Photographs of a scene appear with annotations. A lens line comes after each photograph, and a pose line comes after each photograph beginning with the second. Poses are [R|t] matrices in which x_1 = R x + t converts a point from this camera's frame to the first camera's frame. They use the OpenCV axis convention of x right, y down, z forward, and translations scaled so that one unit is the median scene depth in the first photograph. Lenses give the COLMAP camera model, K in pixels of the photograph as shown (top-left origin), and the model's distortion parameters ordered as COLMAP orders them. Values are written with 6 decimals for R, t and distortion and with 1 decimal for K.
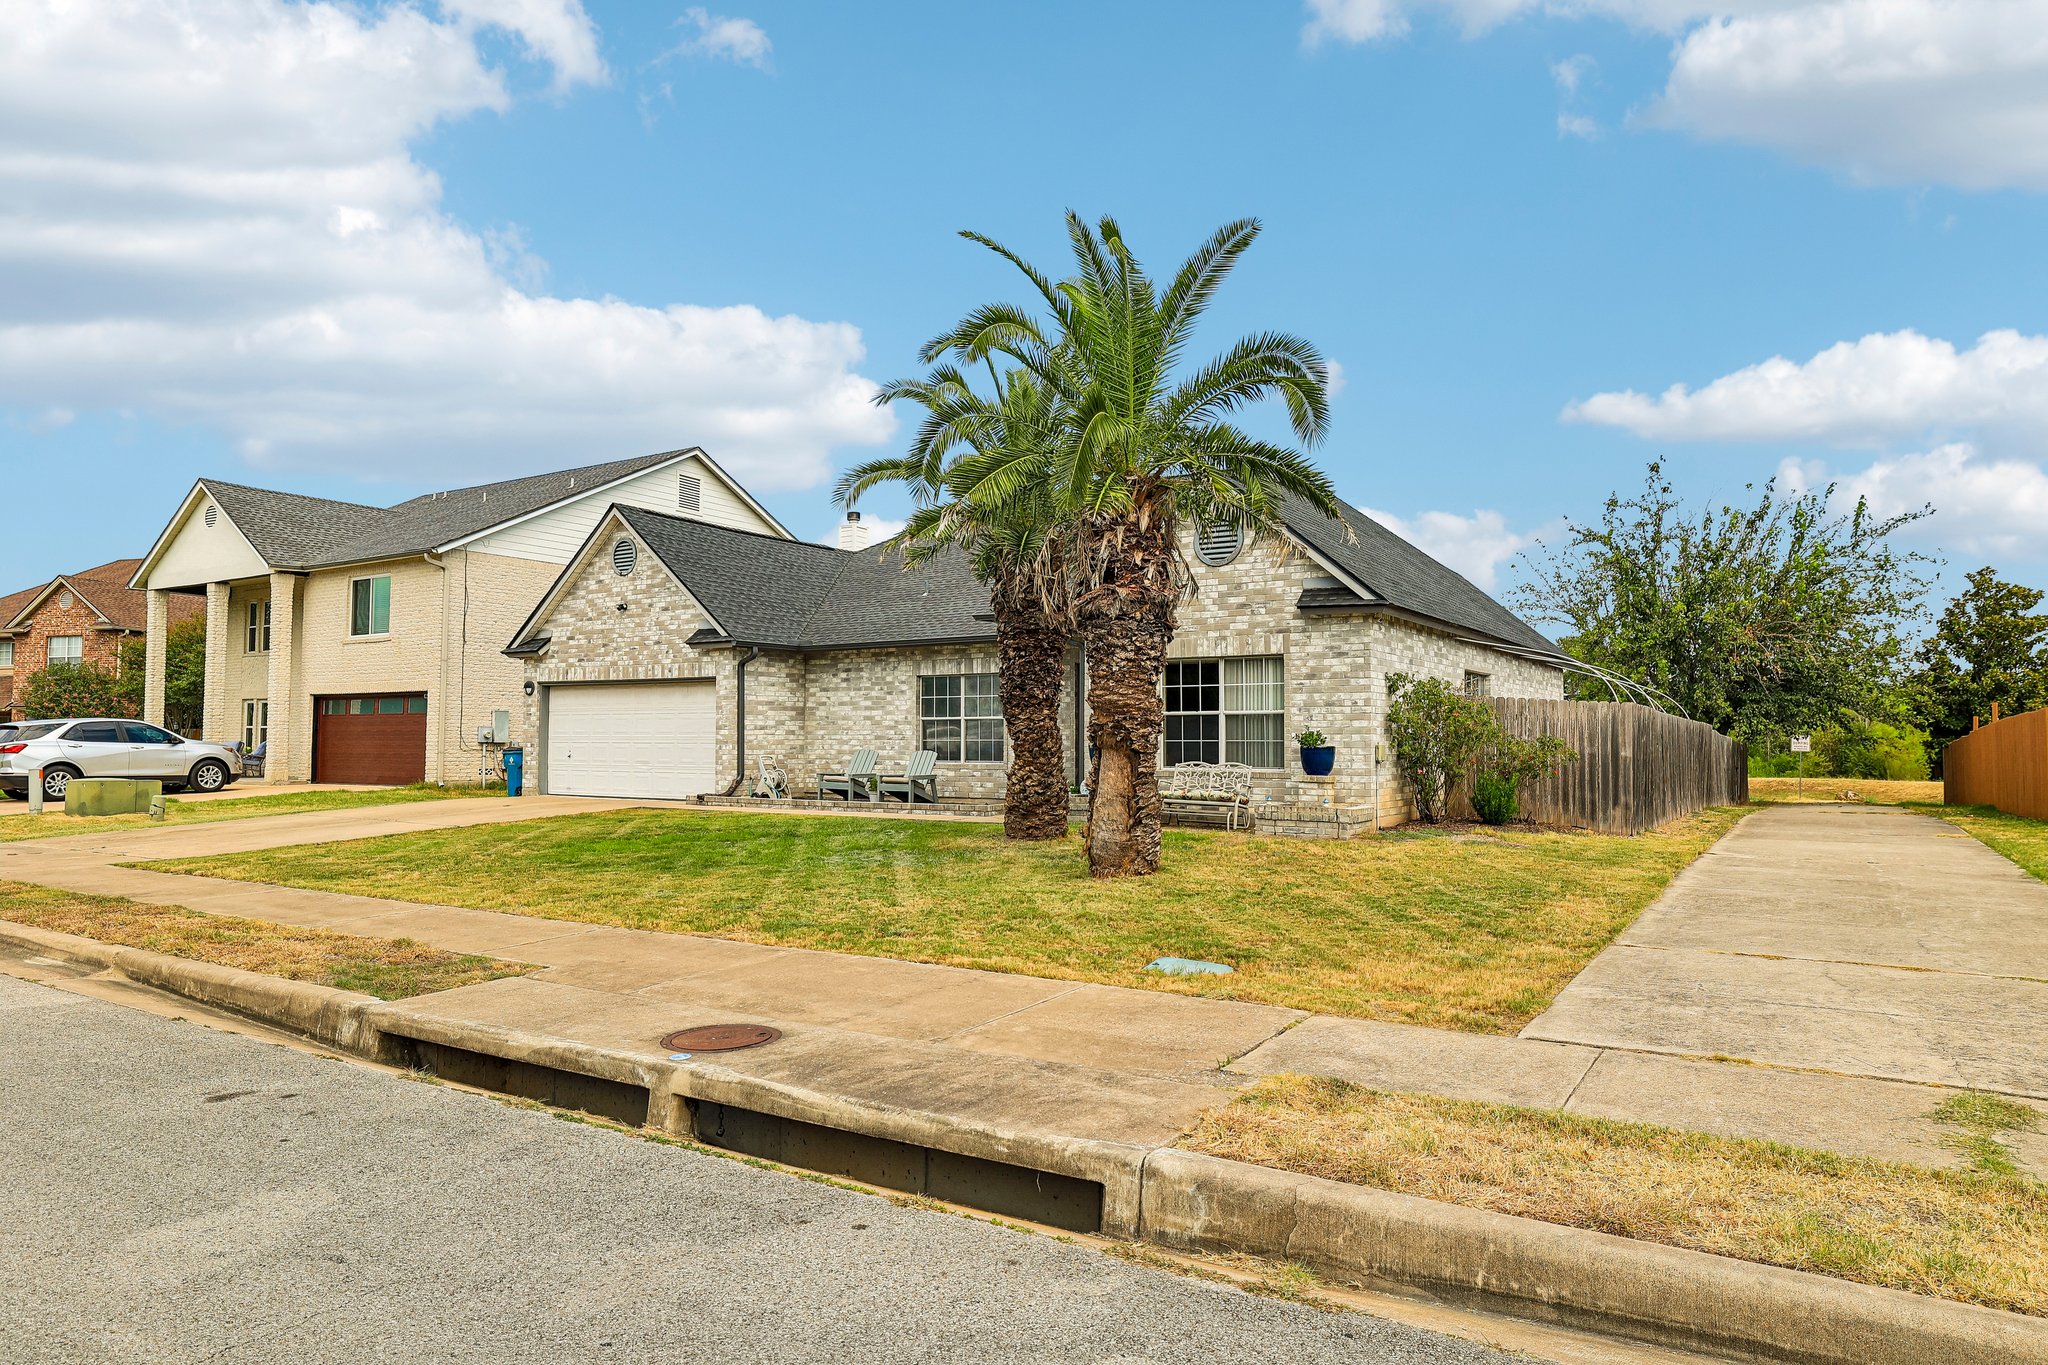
lens RADIAL K [[1229.7, 0, 1022.5], [0, 1229.7, 683.8], [0, 0, 1]] dist [0.005515, 0.001598]
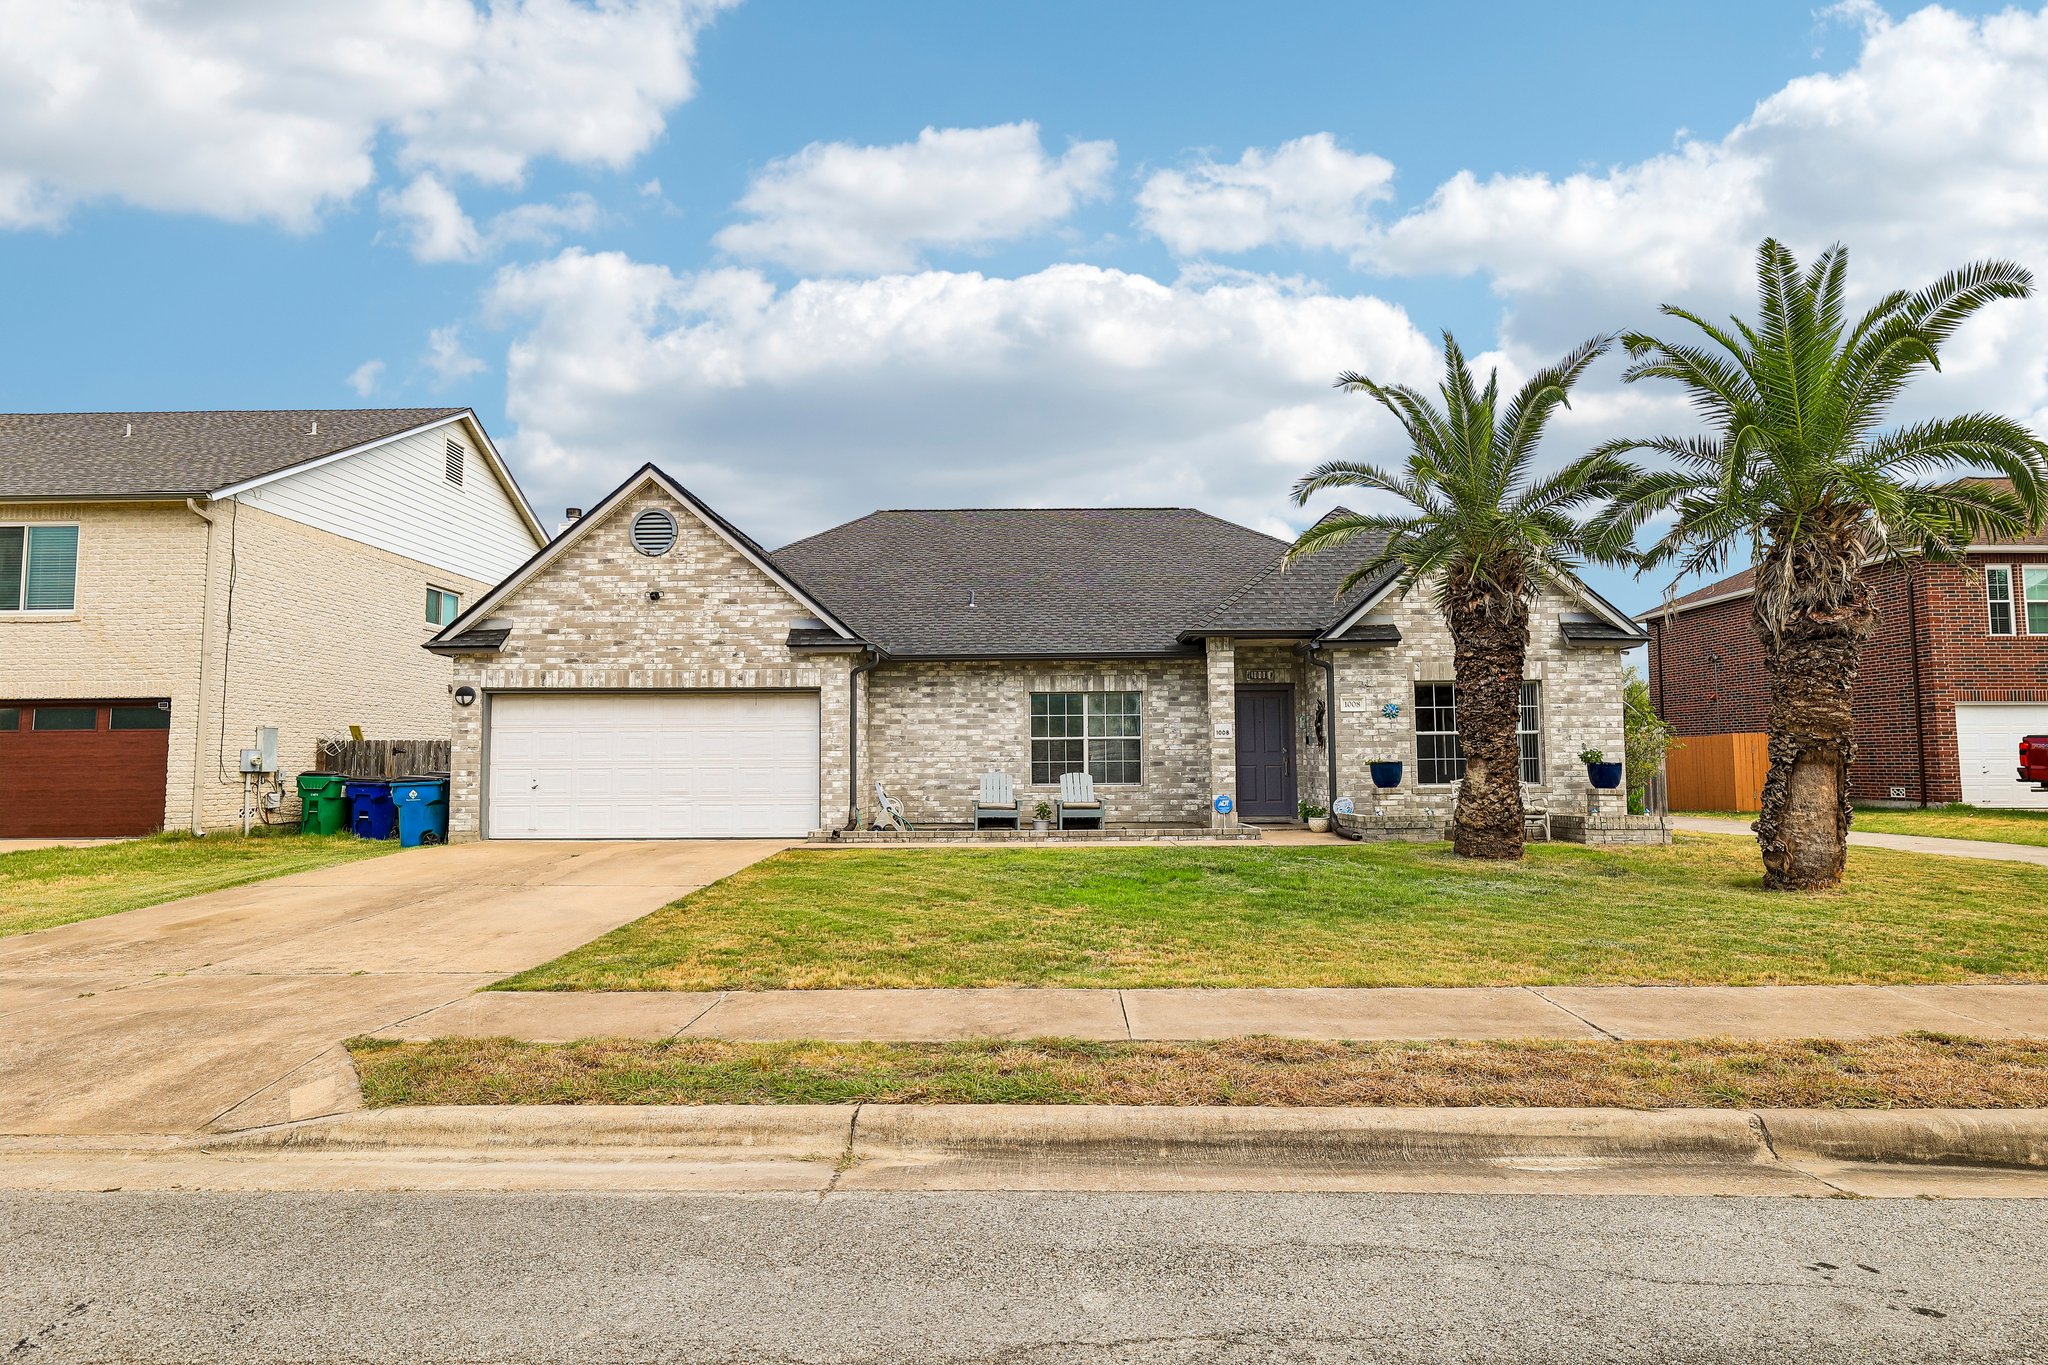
lens RADIAL K [[1103.4, 0, 1021.3], [0, 1103.4, 678.1], [0, 0, 1]] dist [0.002096, -0.000636]
pose [[0.851947, 0.033151, 0.522578, -0.538915], [-0.015816, 0.999168, -0.037600, 0.014511], [-0.523389, 0.023769, 0.851762, 0.303485]]
